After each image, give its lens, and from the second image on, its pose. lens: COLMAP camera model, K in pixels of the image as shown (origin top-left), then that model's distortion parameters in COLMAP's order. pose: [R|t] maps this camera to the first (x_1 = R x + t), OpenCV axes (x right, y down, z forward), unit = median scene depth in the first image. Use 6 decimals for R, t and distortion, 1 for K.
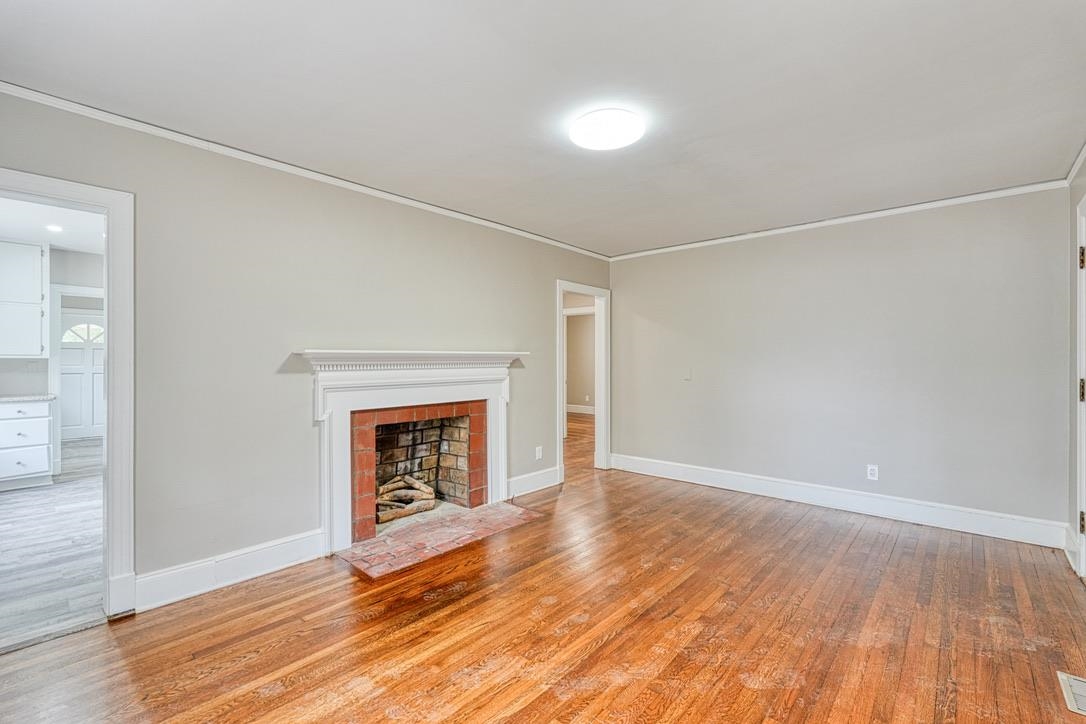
lens RADIAL K [[475.5, 0, 539.9], [0, 475.5, 363.5], [0, 0, 1]] dist [0.001070, 0.001187]
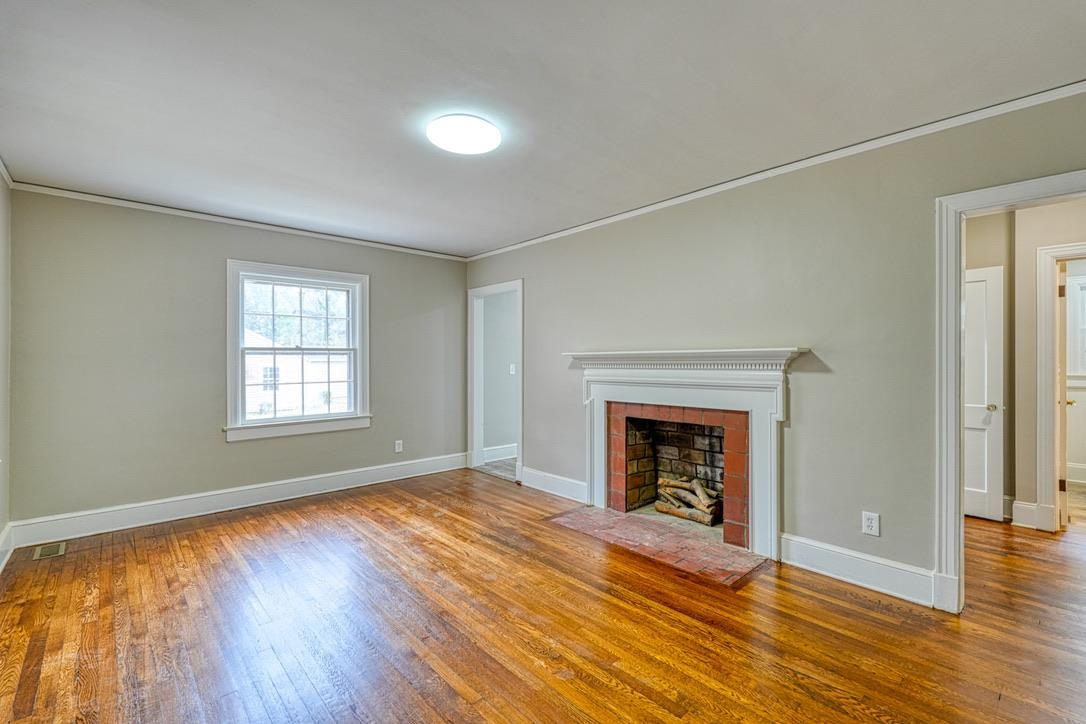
lens RADIAL K [[475.5, 0, 548.4], [0, 475.5, 364.0], [0, 0, 1]] dist [0.001070, 0.001187]
pose [[-0.093136, 0.009378, -0.995609, 0.910068], [-0.006110, 0.999931, 0.009990, -0.009042], [0.995635, 0.007014, -0.093073, 1.015766]]
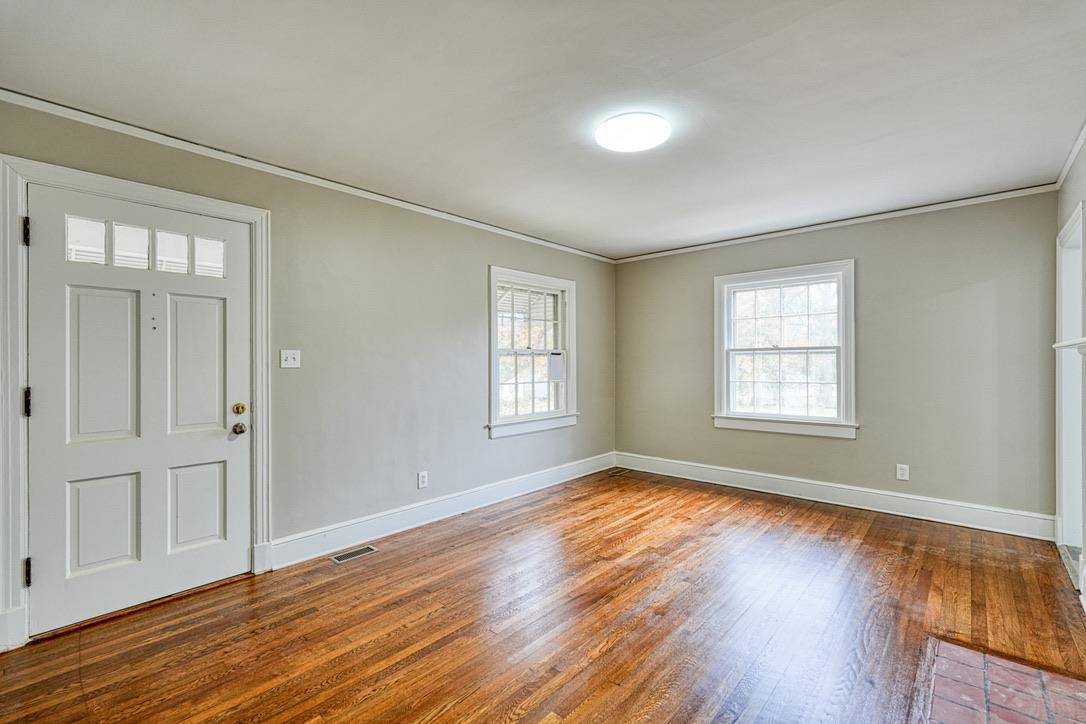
lens RADIAL K [[475.5, 0, 542.6], [0, 475.5, 361.5], [0, 0, 1]] dist [0.001070, 0.001187]
pose [[-0.999982, 0.004985, -0.003467, 0.269637], [0.004961, 0.999964, 0.006860, -0.009707], [0.003501, 0.006843, -0.999970, 1.603070]]
